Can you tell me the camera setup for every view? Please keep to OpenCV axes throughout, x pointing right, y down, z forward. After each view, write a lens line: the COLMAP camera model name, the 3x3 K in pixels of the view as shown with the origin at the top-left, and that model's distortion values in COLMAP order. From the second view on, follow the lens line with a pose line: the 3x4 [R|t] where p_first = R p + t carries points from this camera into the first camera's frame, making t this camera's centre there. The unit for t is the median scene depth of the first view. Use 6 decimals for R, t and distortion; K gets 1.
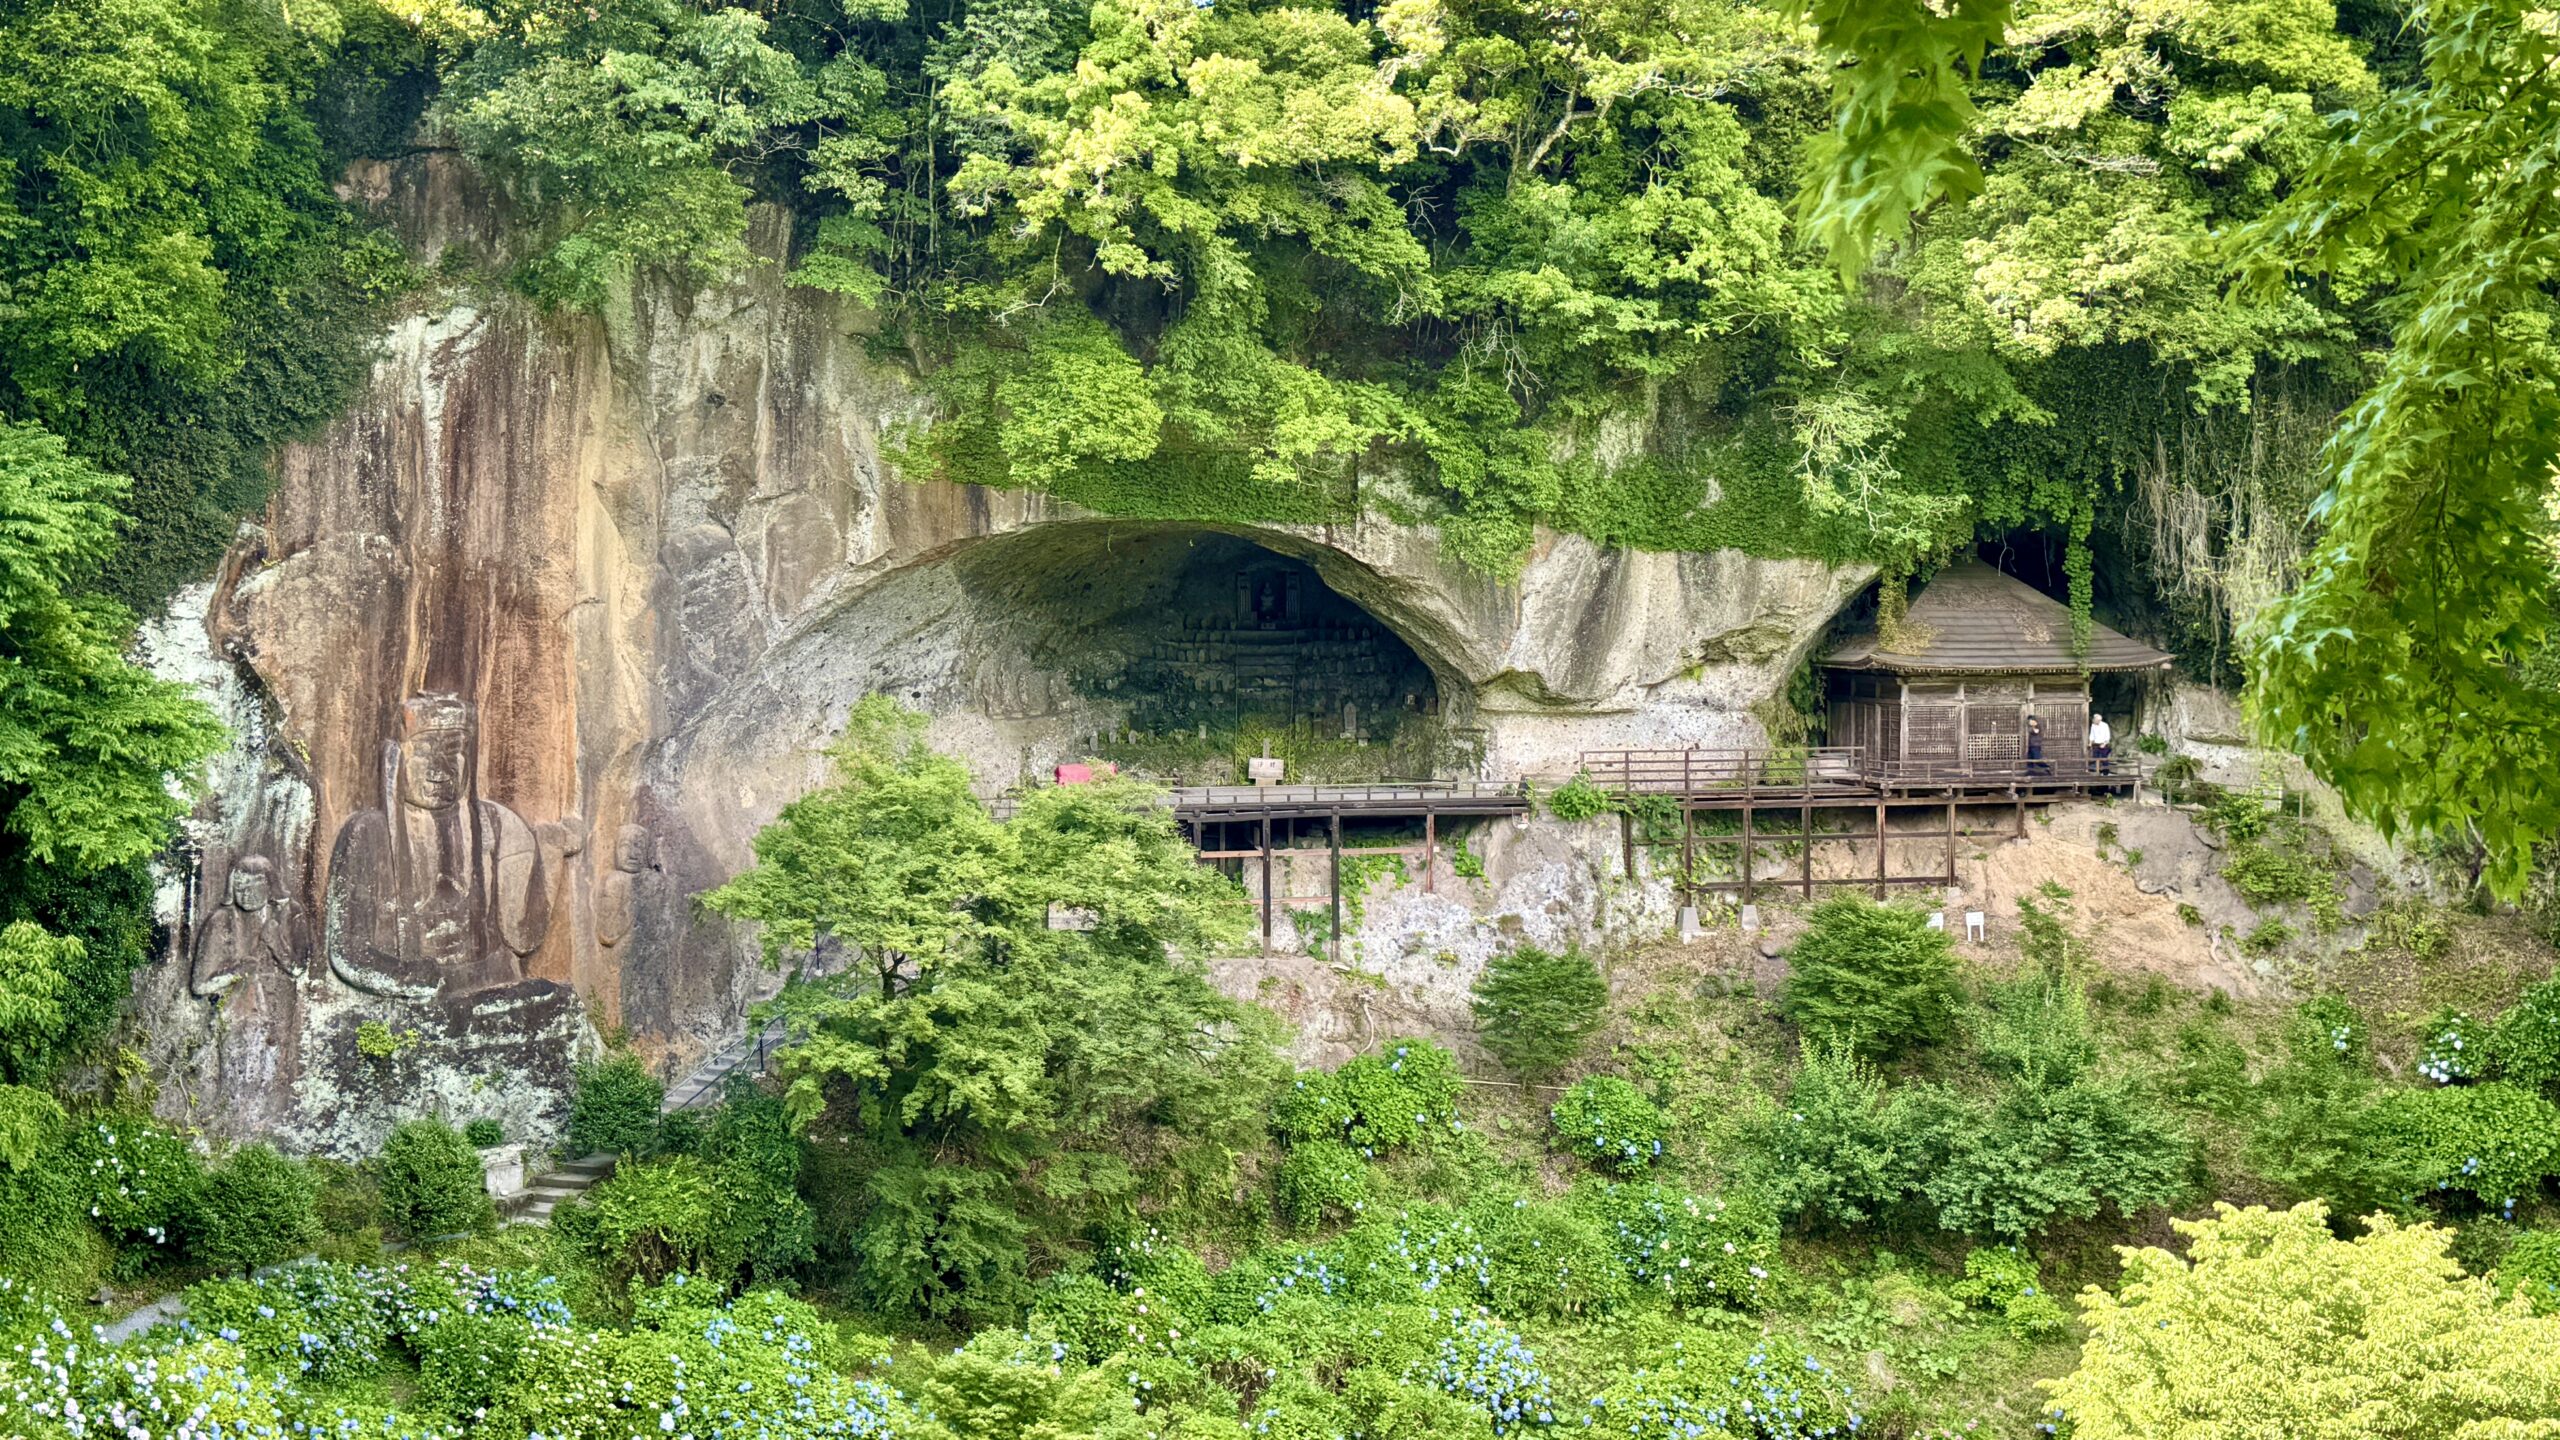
lens RADIAL K [[2997.5, 0, 1280.0], [0, 2997.5, 720.0], [0, 0, 1]] dist [0.116238, -0.028807]
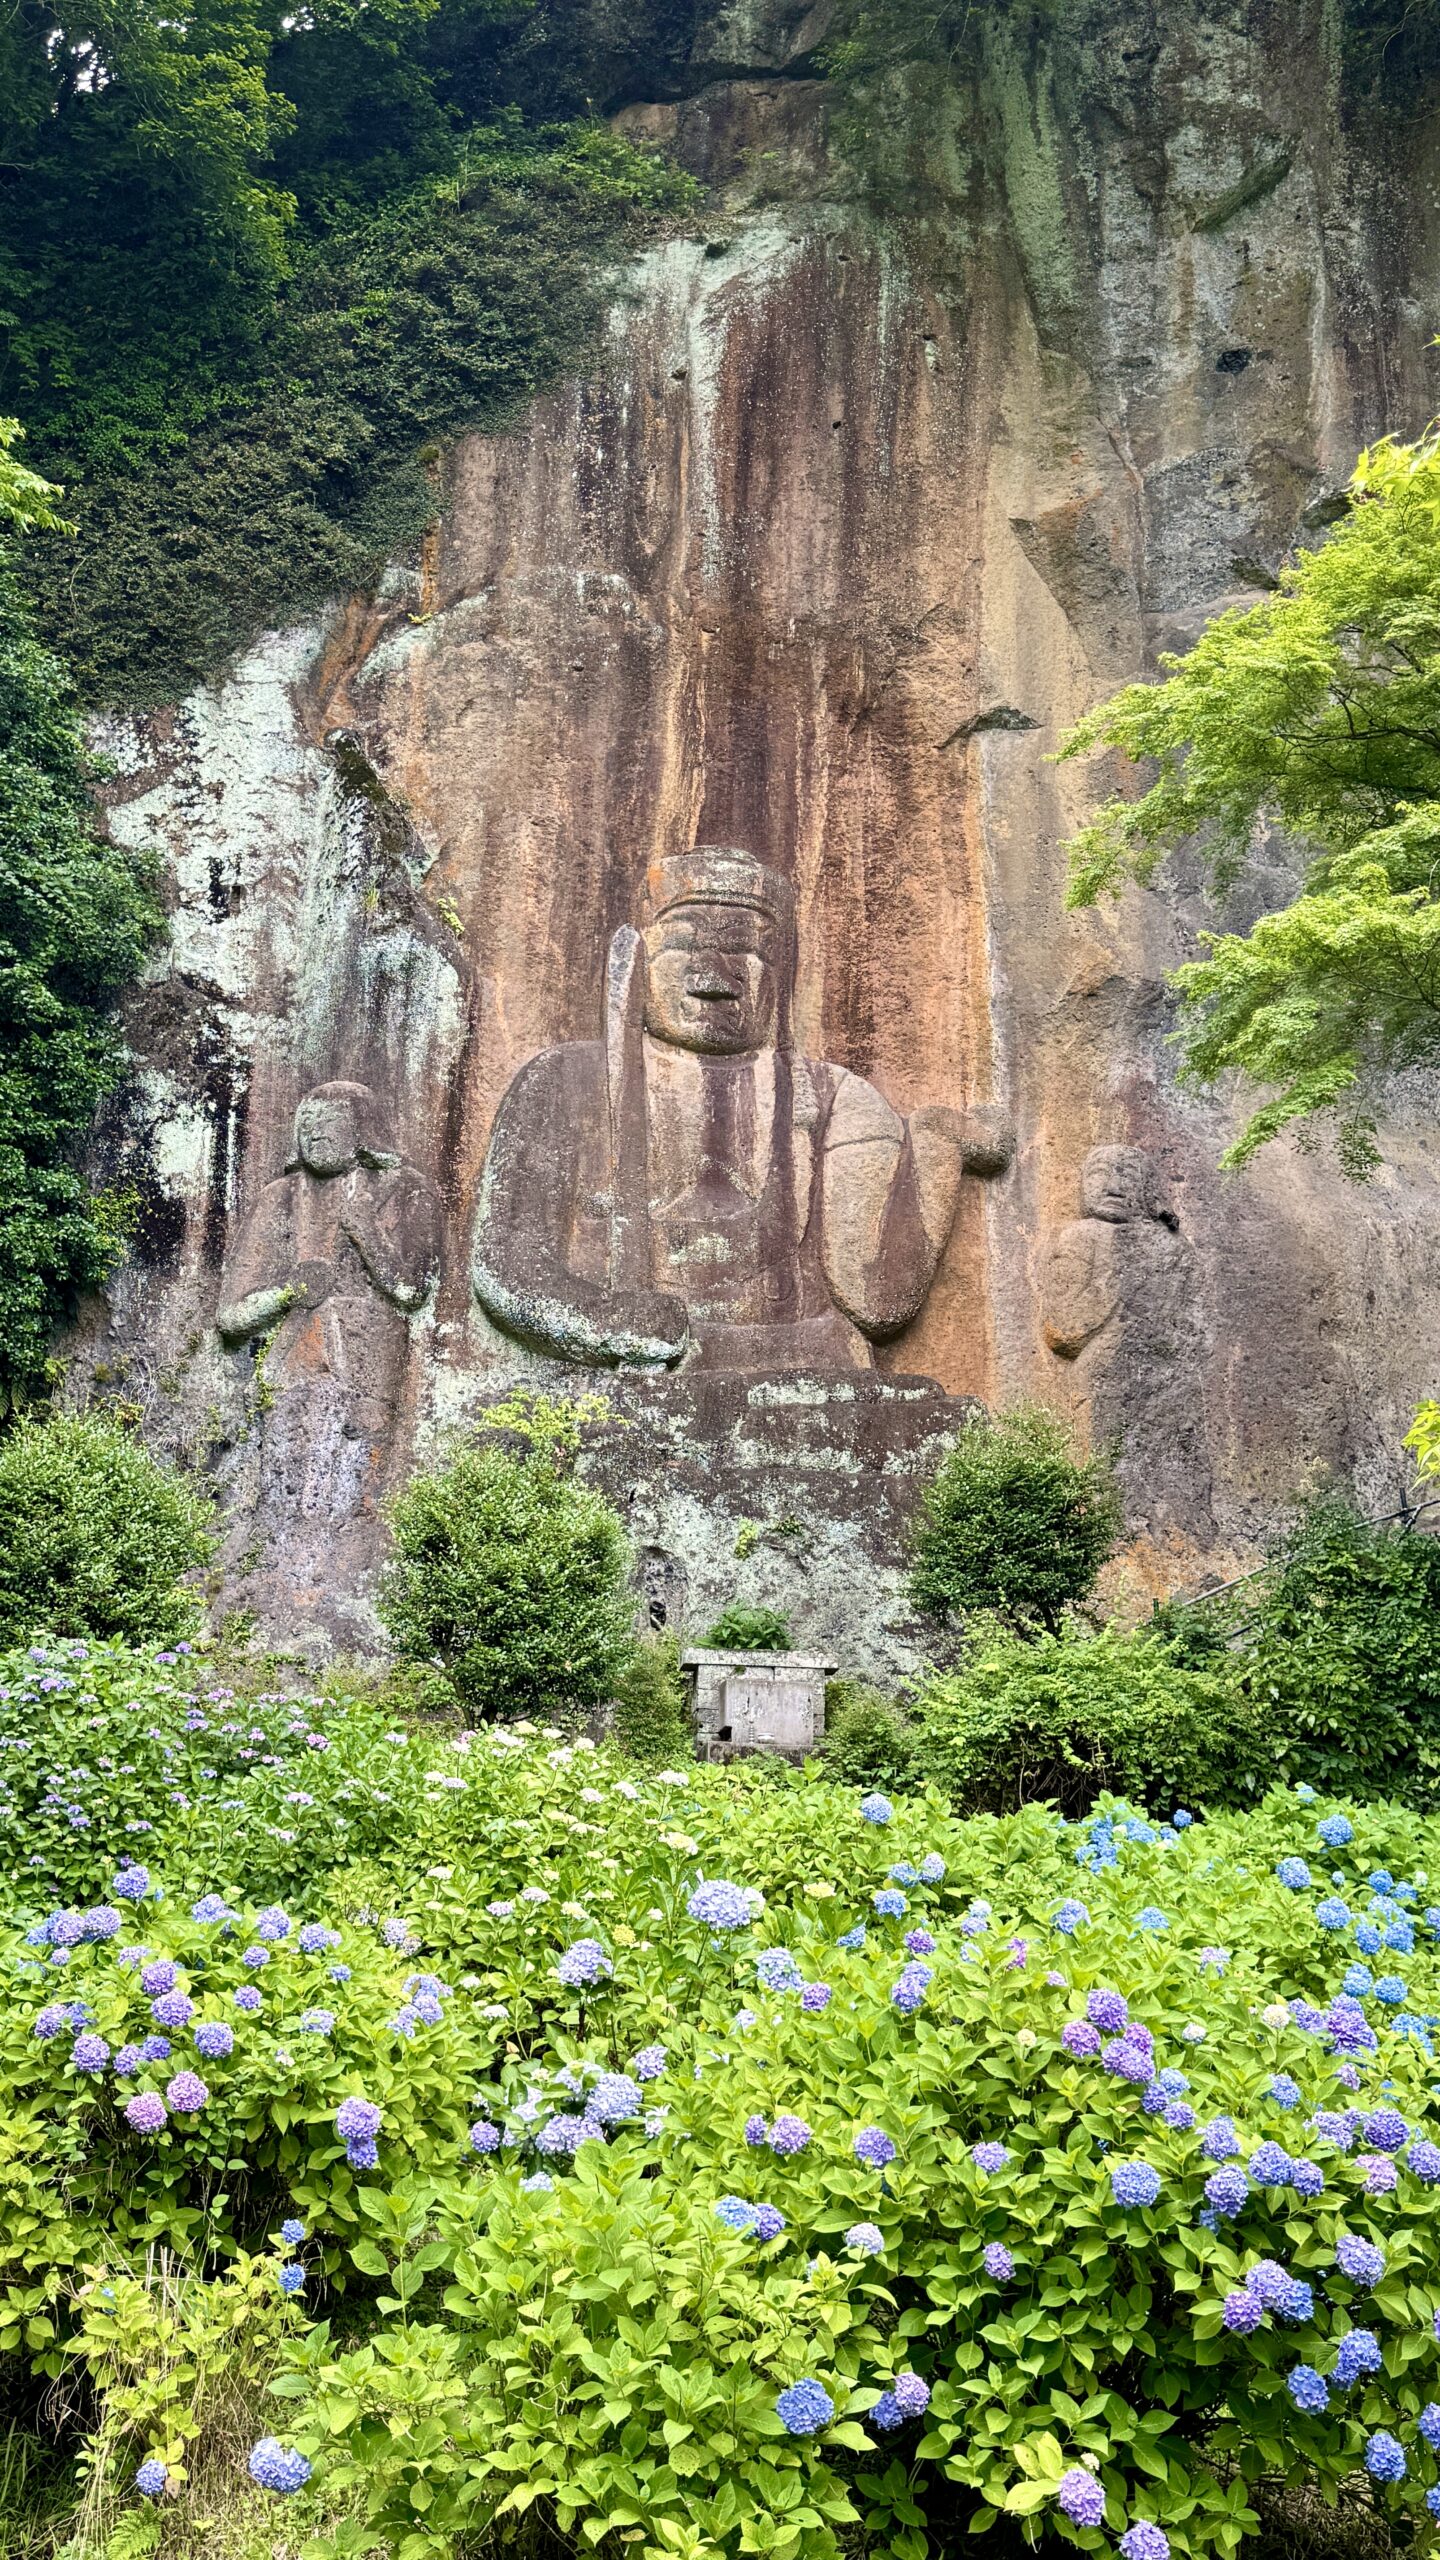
lens RADIAL K [[2295.1, 0, 720.0], [0, 2295.1, 1280.0], [0, 0, 1]] dist [0.182388, -0.374287]
pose [[0.851753, -0.164995, -0.497287, -0.087759], [-0.038355, 0.926940, -0.373244, 0.214436], [0.522538, 0.336985, 0.783195, 0.708744]]
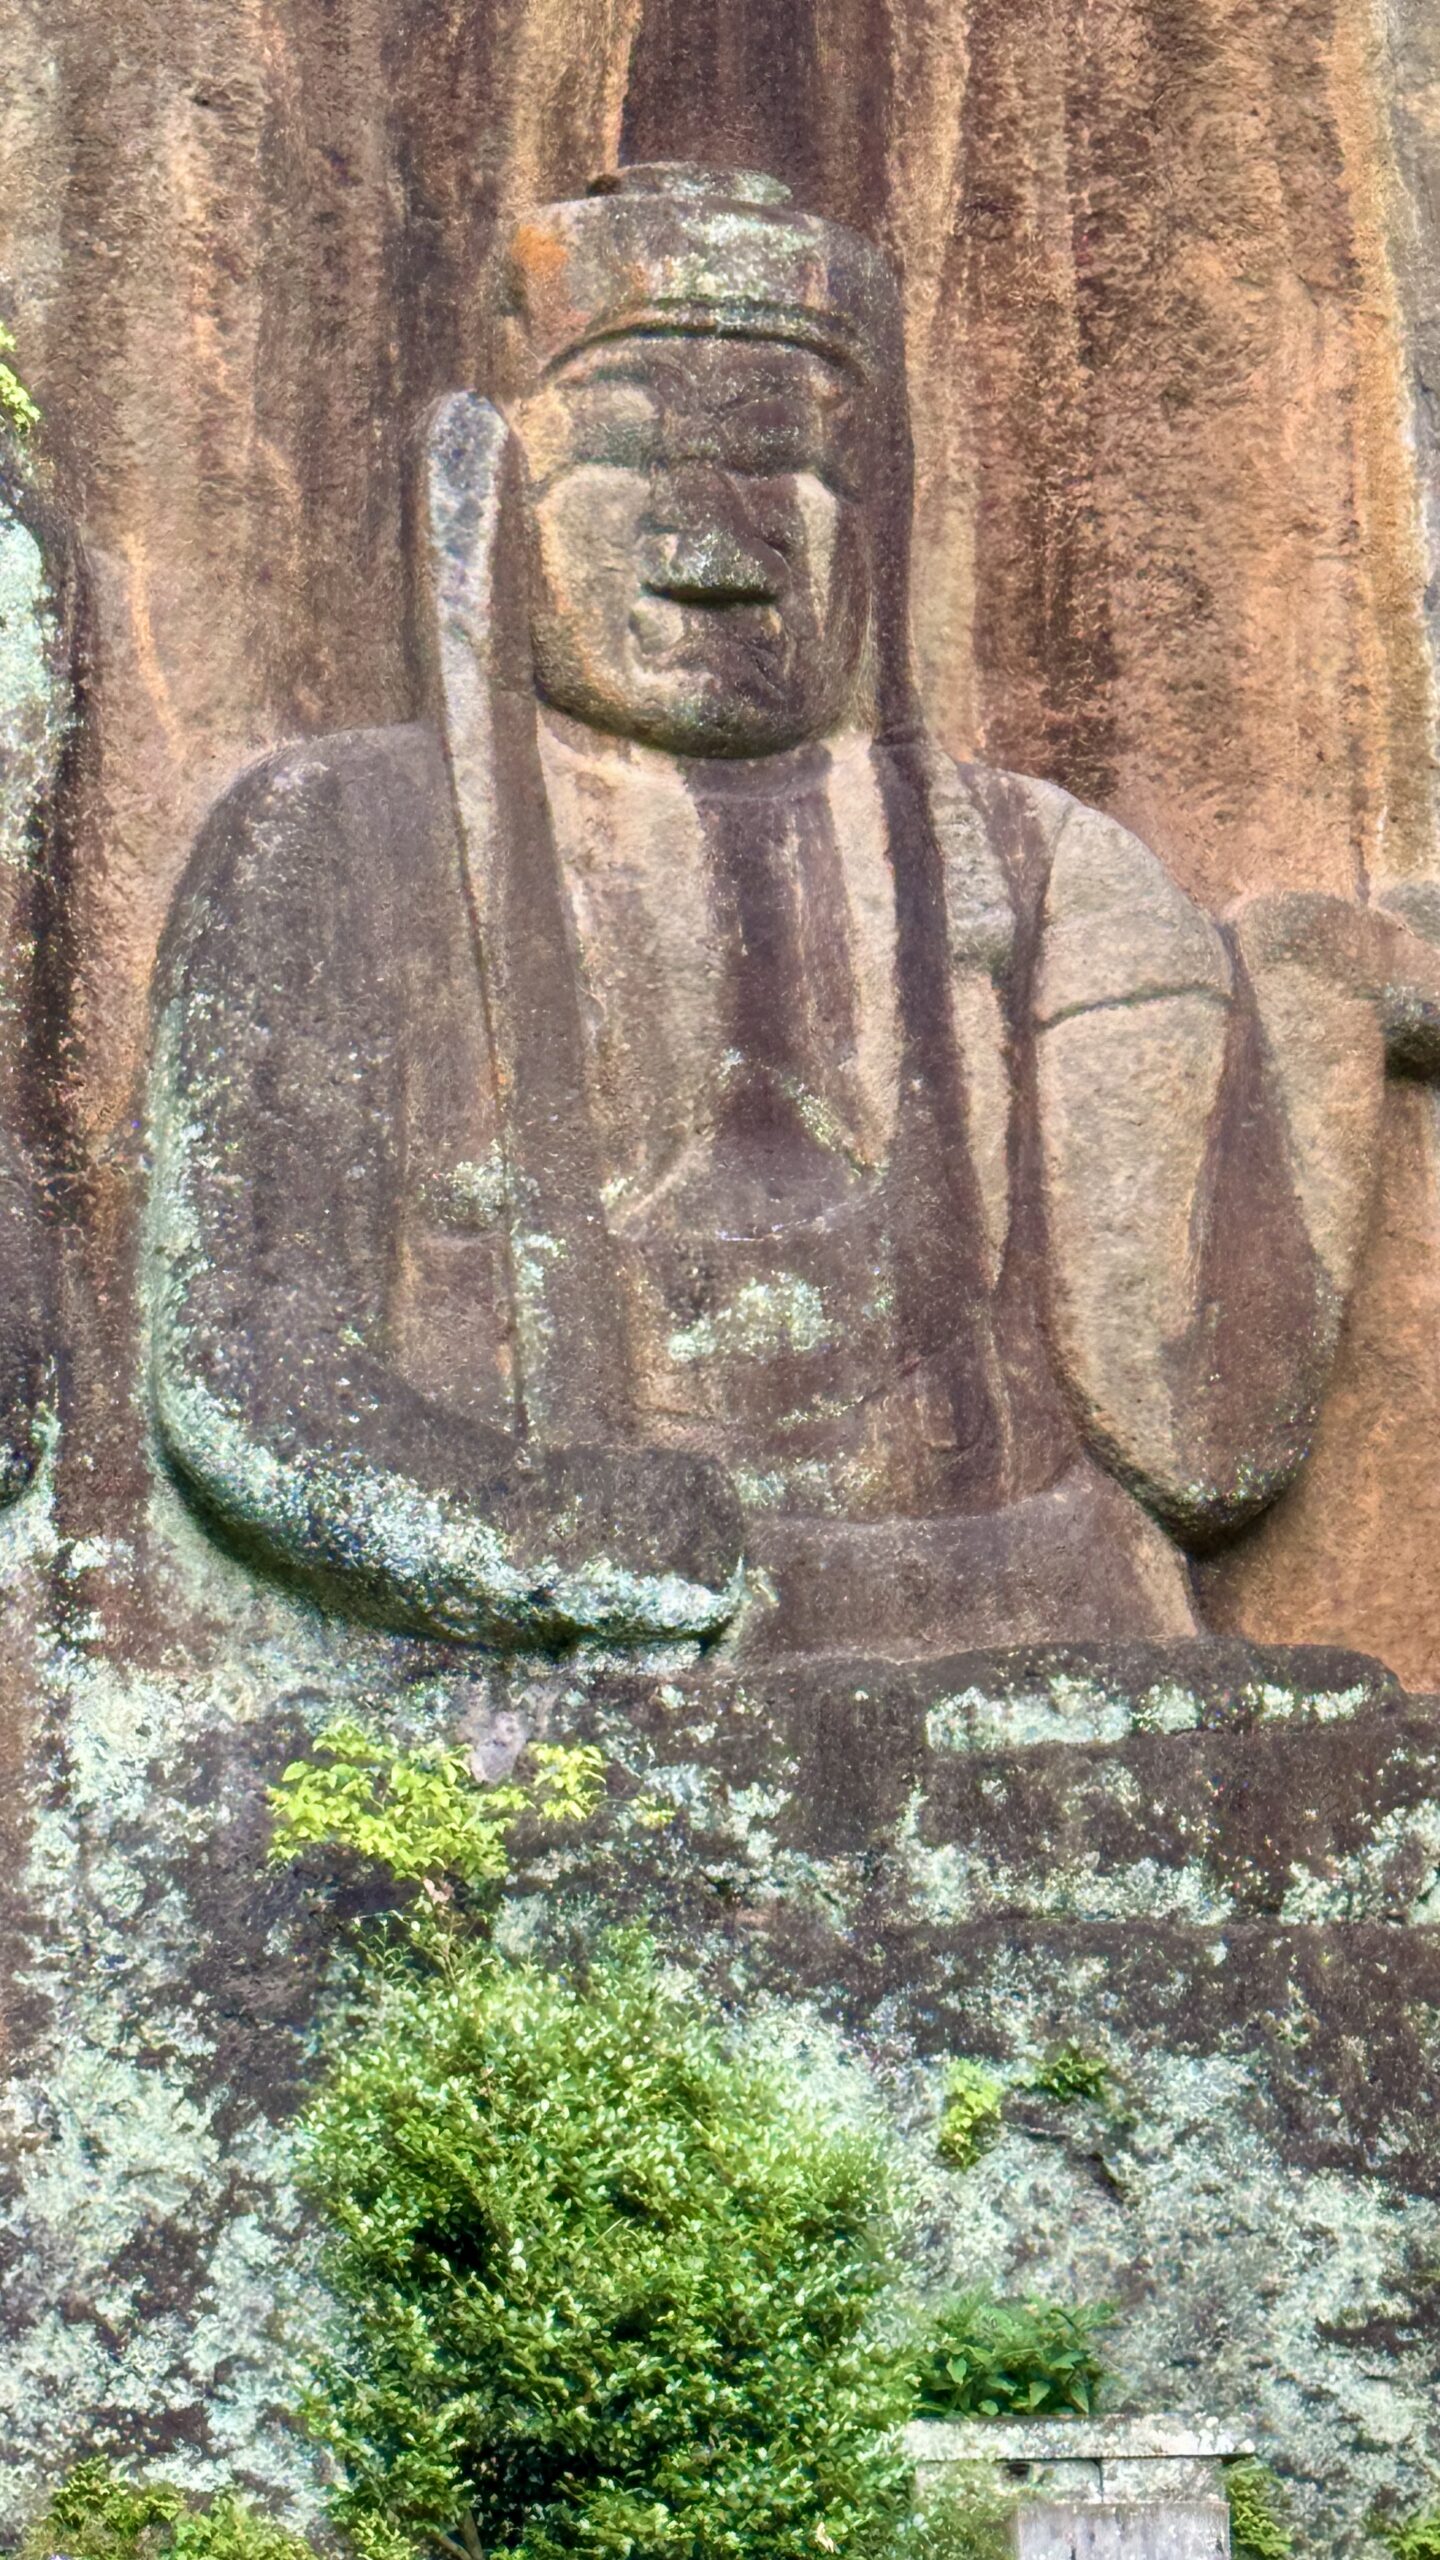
lens RADIAL K [[7620.6, 0, 722.7], [0, 7620.6, 1366.5], [0, 0, 1]] dist [0.146617, 0.186528]
pose [[0.927872, -0.142721, -0.344505, -0.119418], [0.035787, 0.953676, -0.298701, 0.210325], [0.371176, 0.264828, 0.889997, 0.588303]]
